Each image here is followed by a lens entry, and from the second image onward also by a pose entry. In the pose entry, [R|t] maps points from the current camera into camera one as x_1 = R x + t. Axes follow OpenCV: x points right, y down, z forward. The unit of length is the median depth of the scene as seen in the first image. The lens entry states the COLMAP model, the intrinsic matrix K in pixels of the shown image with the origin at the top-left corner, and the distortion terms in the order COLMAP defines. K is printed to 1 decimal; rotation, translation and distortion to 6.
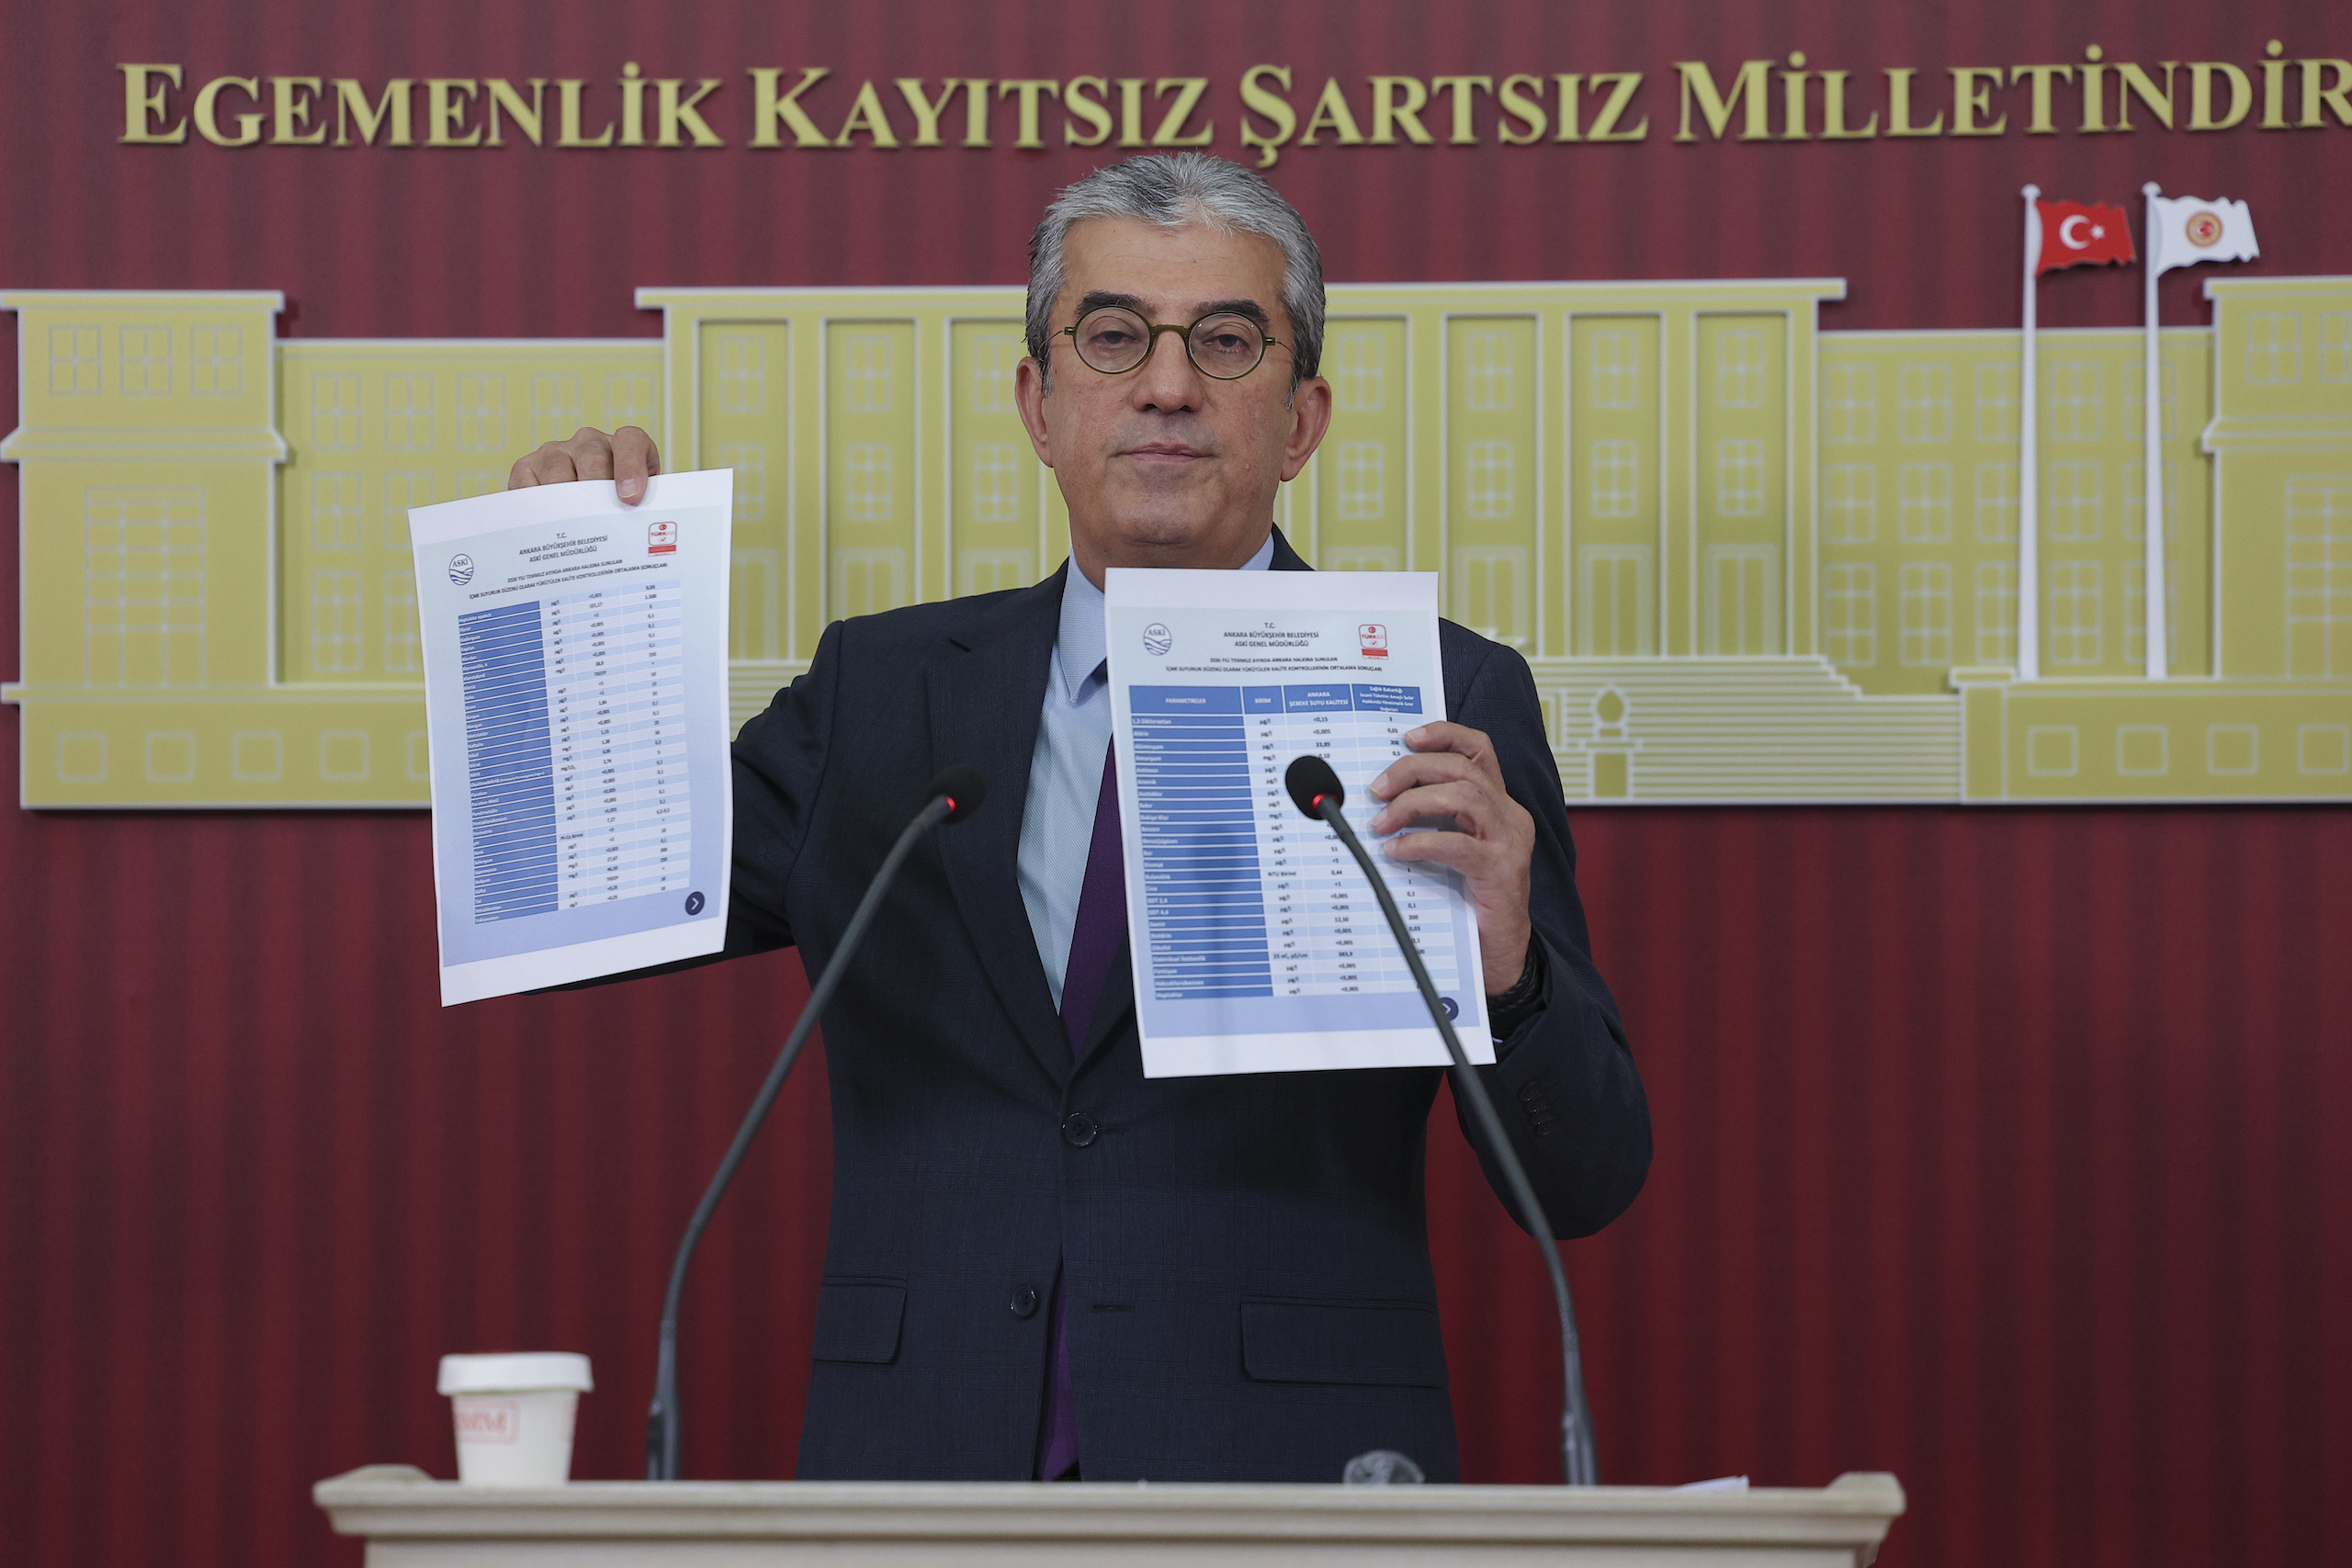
lens RADIAL K [[10144.0, 0, 1203.8], [0, 10144.0, 783.2], [0, 0, 1]] dist [0.558465, 16.028488]
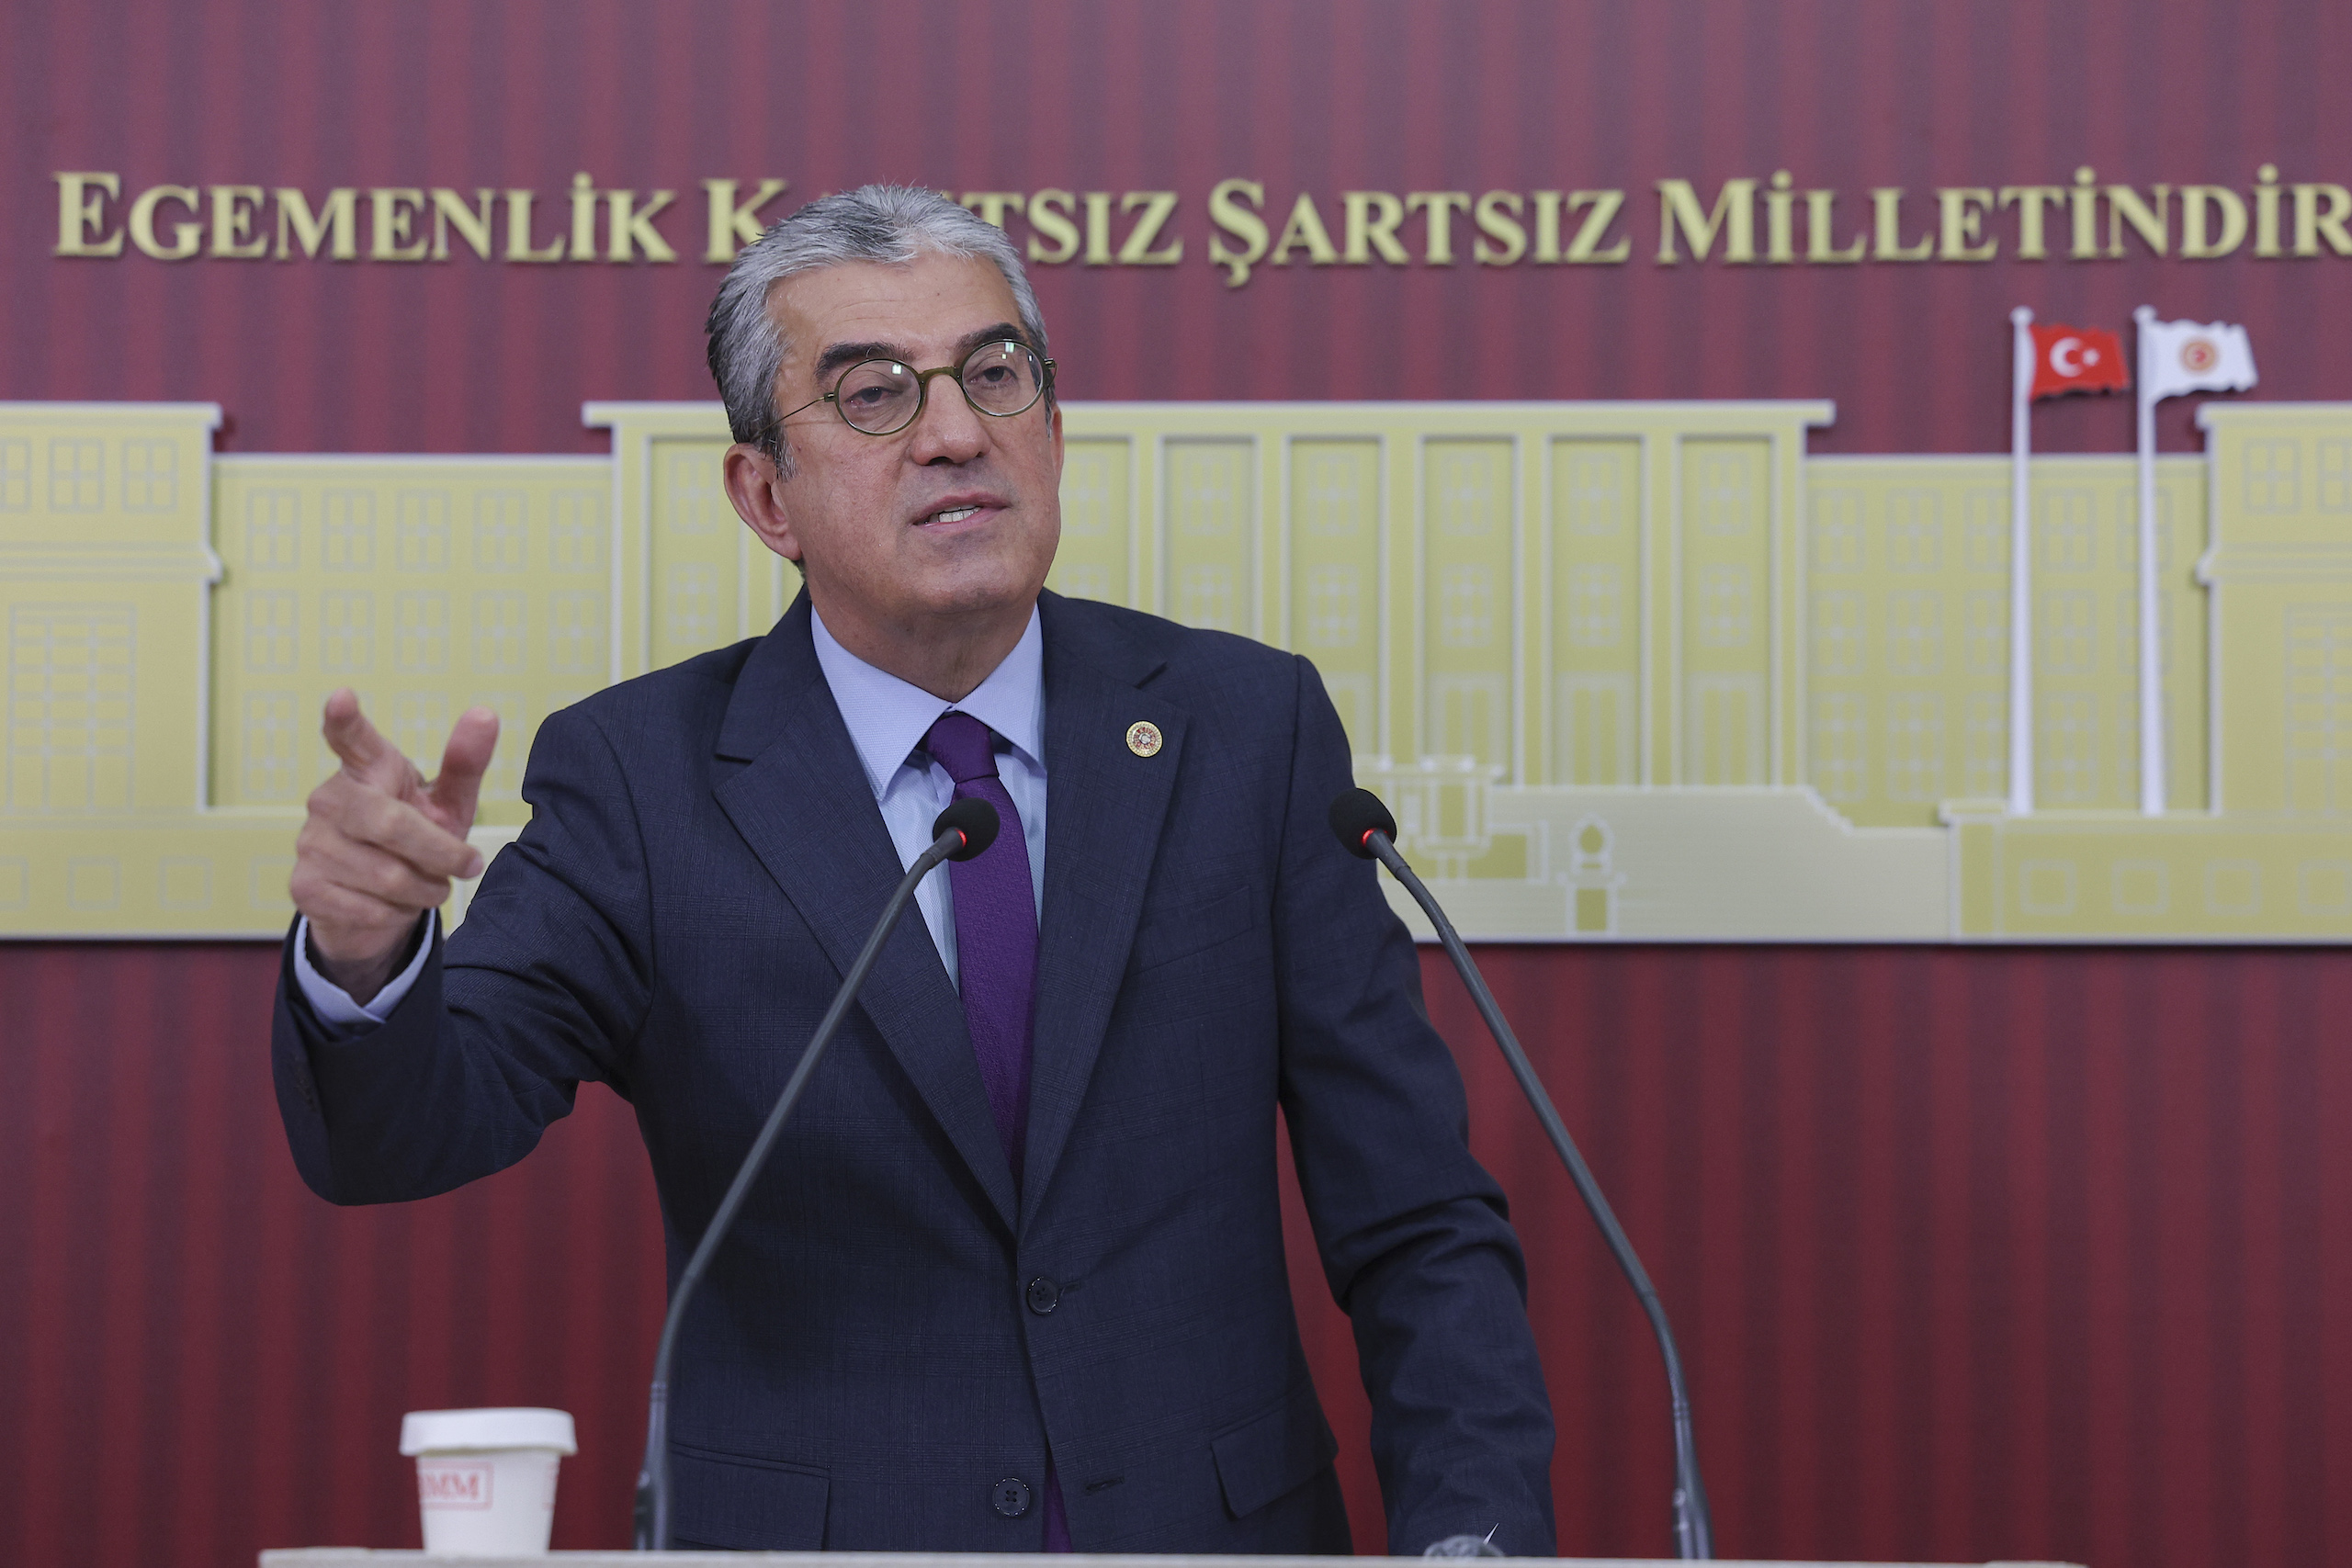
lens RADIAL K [[7952.8, 0, 1198.2], [0, 7952.8, 783.7], [0, 0, 1]] dist [0.213470, 5.611790]
pose [[0.999239, 0.008484, 0.038083, -0.026160], [-0.005988, 0.997855, -0.065187, 0.036663], [-0.038555, 0.064909, 0.997146, 0.245062]]
